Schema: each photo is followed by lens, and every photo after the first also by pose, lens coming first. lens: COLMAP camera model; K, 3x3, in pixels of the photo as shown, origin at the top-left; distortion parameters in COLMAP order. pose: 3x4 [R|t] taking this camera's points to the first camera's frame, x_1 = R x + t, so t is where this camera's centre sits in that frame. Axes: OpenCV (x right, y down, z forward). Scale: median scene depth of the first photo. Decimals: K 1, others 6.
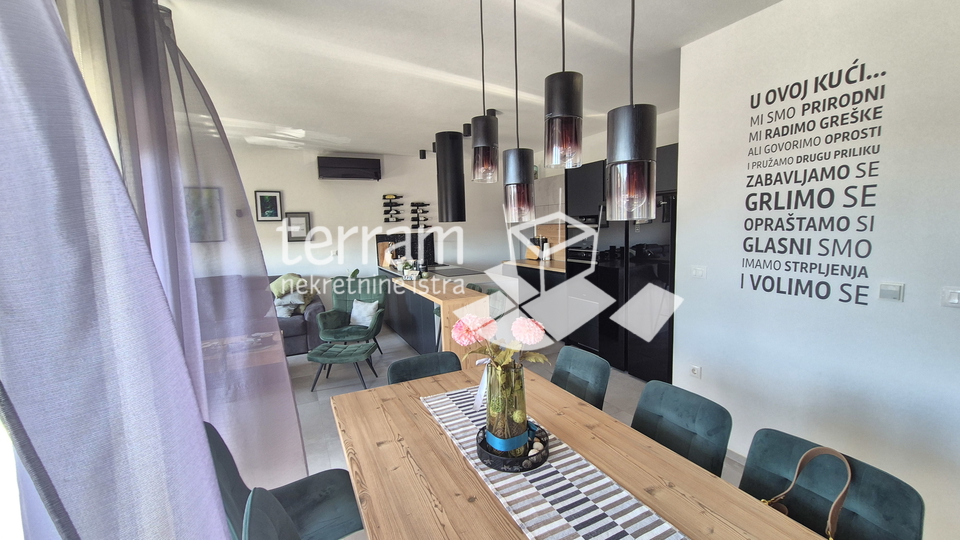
lens RADIAL K [[394.2, 0, 482.4], [0, 394.2, 271.1], [0, 0, 1]] dist [-0.000910, 0.000454]
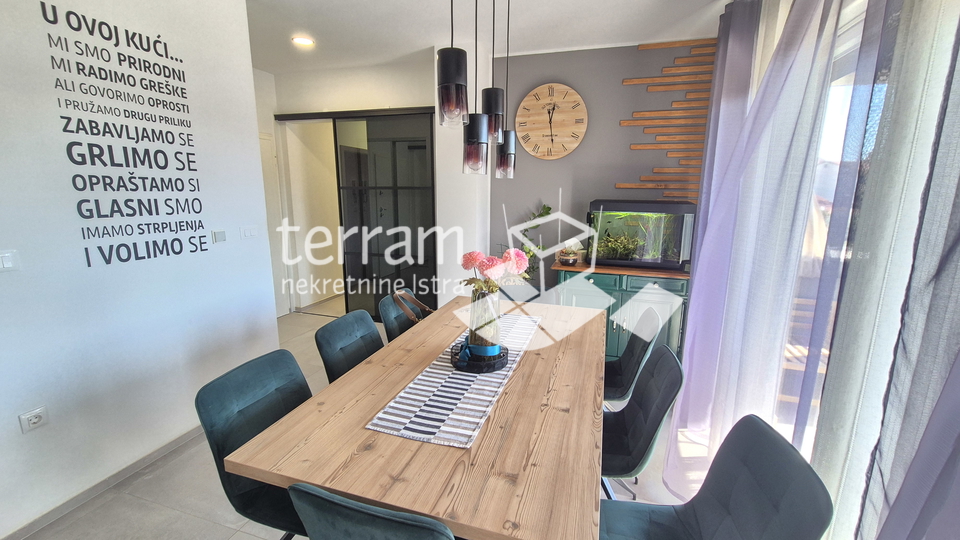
lens RADIAL K [[394.2, 0, 484.3], [0, 394.2, 266.8], [0, 0, 1]] dist [-0.000910, 0.000454]
pose [[-0.719474, -0.113288, 0.685218, -0.484976], [0.091058, 0.962704, 0.254775, -0.094209], [-0.688525, 0.245698, -0.682324, 1.135945]]
